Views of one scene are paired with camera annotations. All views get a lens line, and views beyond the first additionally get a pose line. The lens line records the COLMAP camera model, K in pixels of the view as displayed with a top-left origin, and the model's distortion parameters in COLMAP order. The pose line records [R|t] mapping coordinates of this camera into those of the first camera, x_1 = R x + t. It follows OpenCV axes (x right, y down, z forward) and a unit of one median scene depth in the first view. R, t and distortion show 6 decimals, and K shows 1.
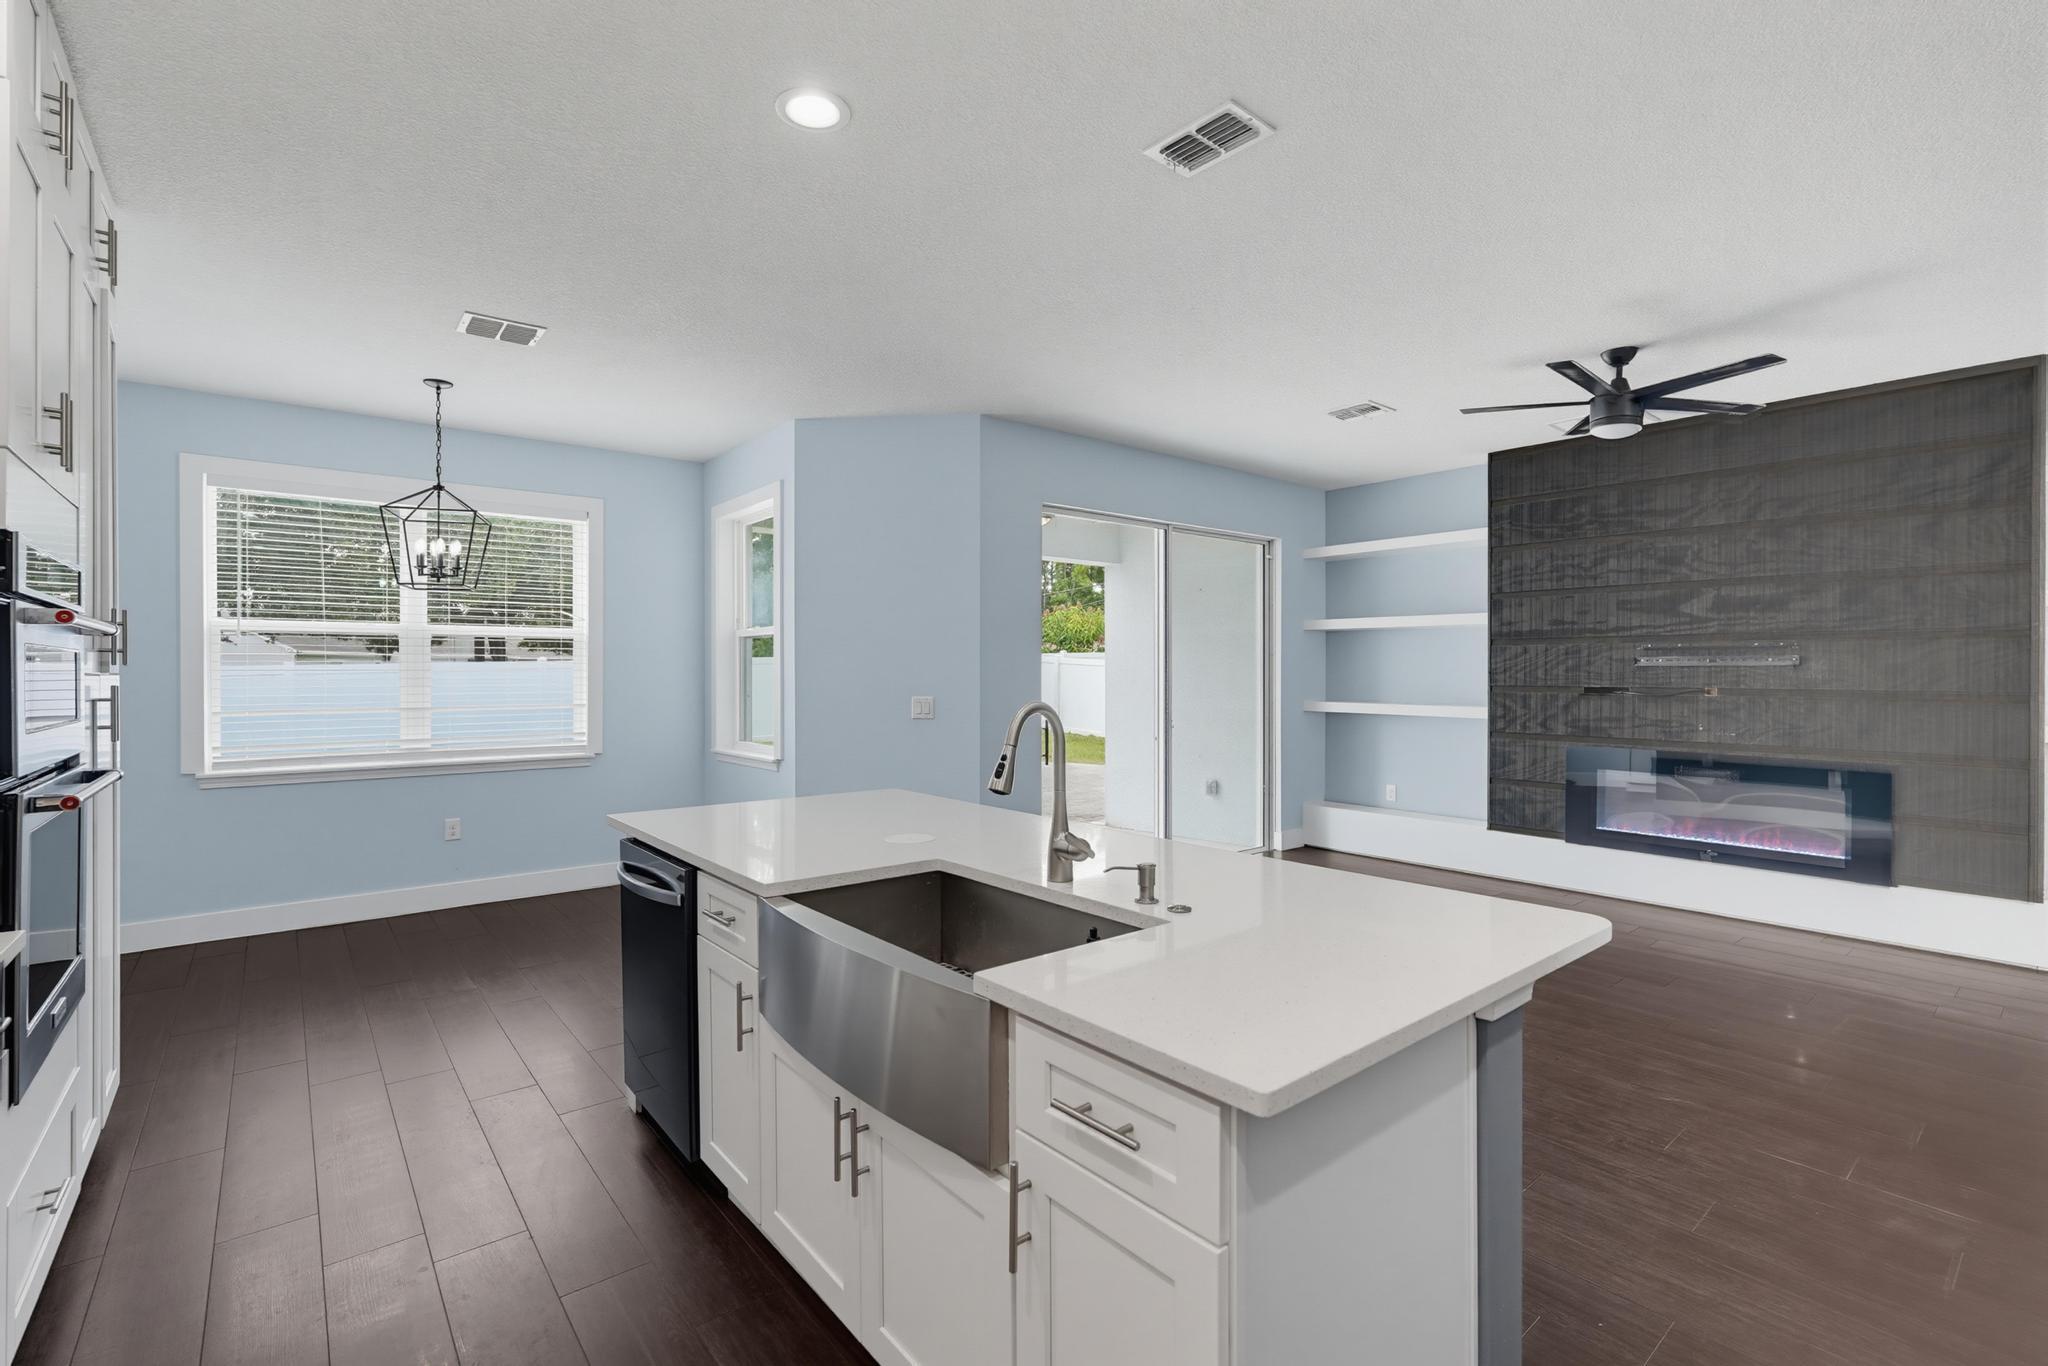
lens RADIAL K [[933.7, 0, 1042.0], [0, 933.7, 676.1], [0, 0, 1]] dist [-0.010551, -0.000002]
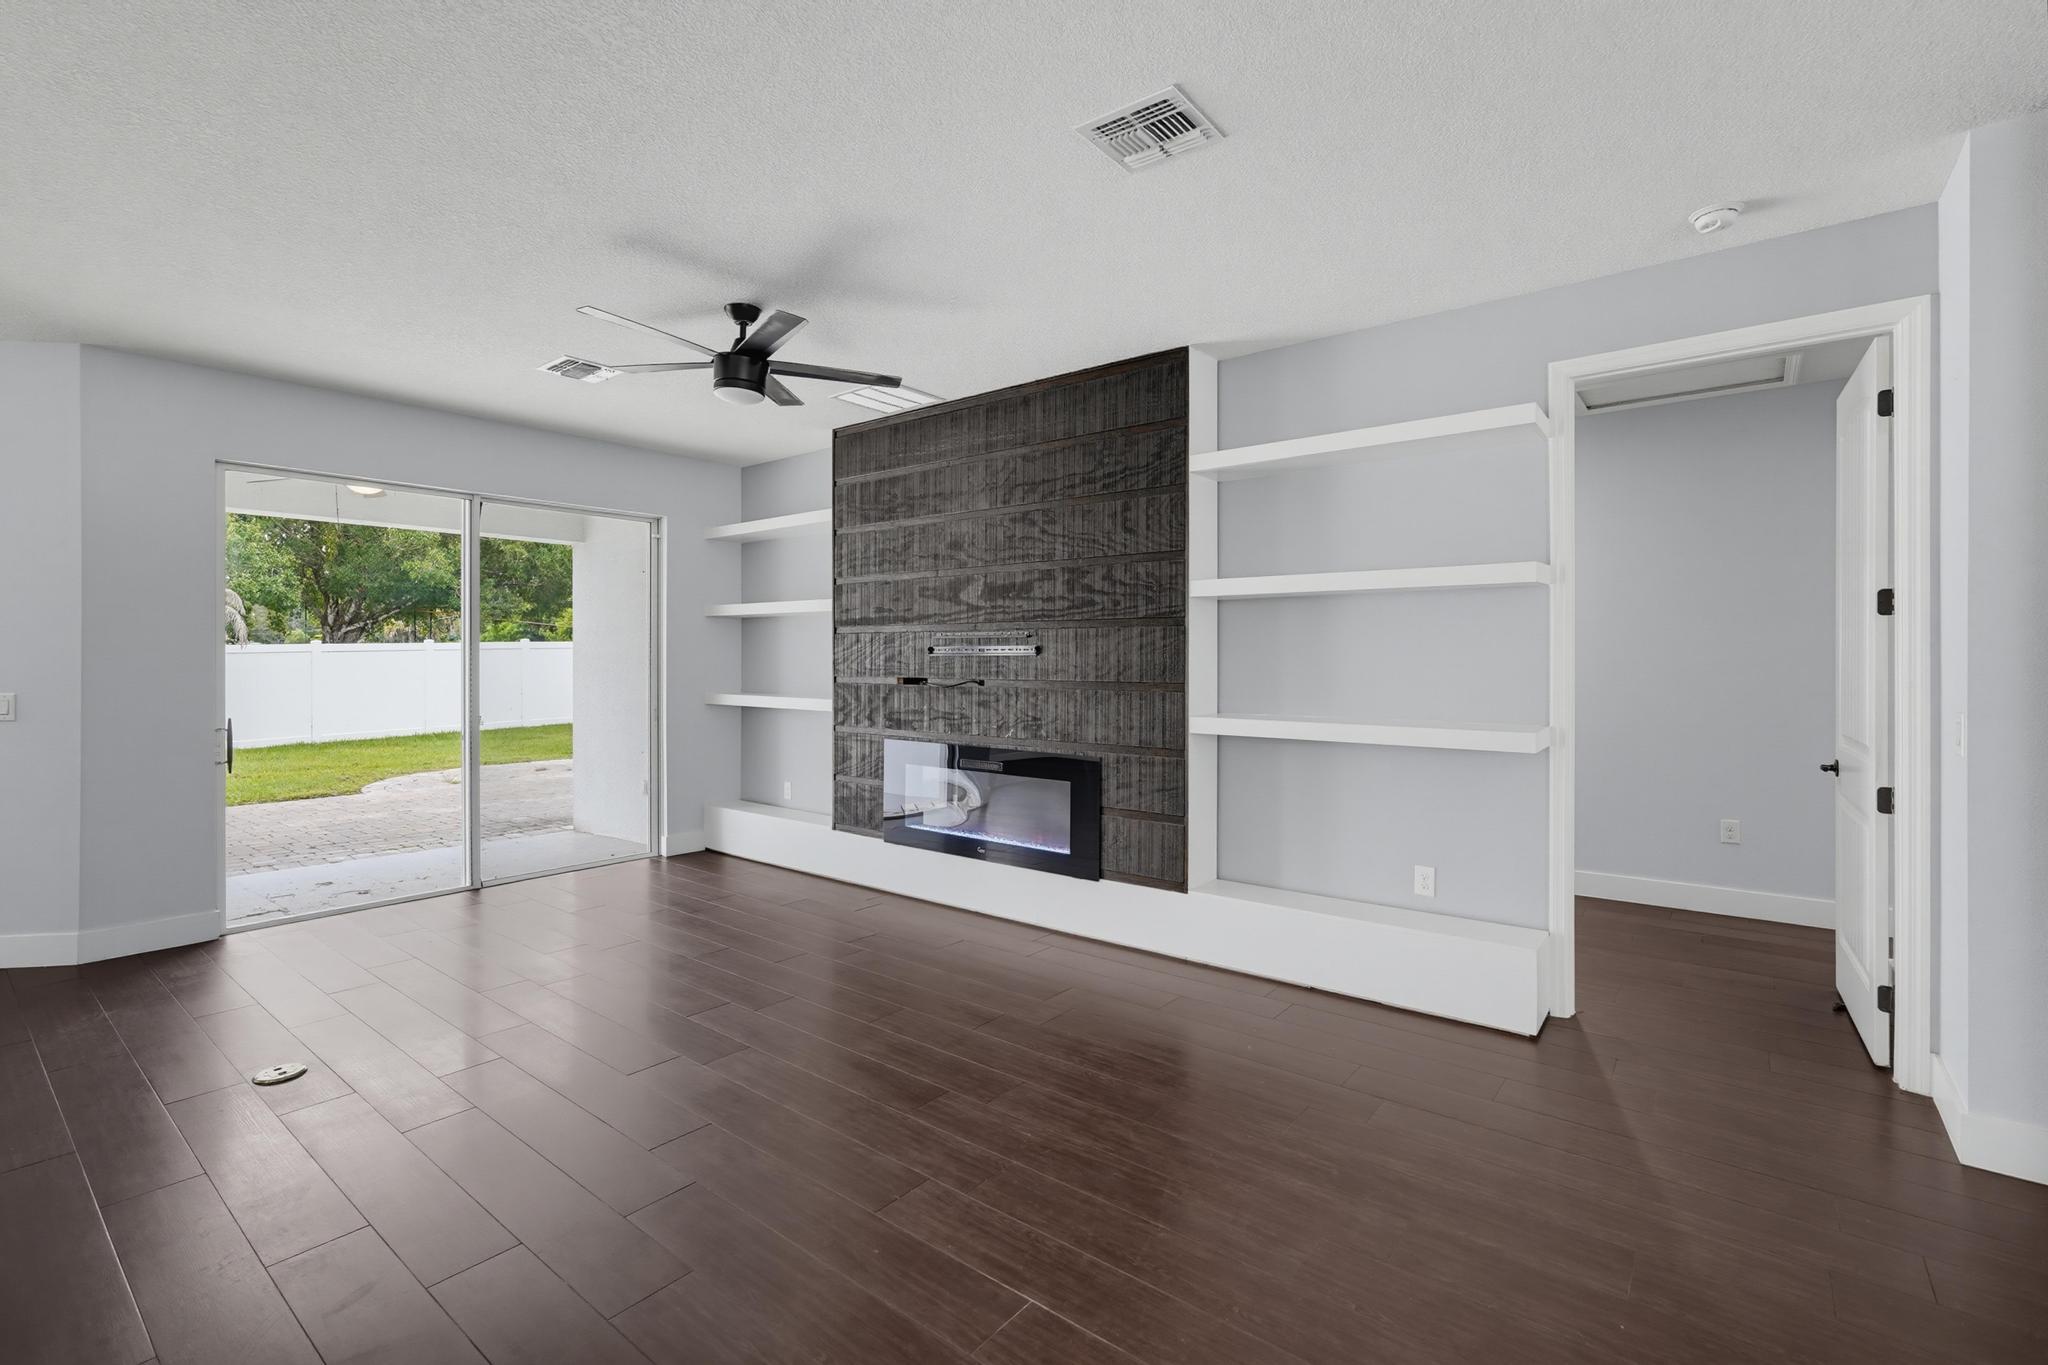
lens RADIAL K [[933.7, 0, 1038.8], [0, 933.7, 676.6], [0, 0, 1]] dist [-0.010551, -0.000002]
pose [[0.979111, -0.003372, 0.203299, 0.527611], [0.001540, 0.999957, 0.009170, 0.002132], [-0.203322, -0.008666, 0.979074, 0.035157]]
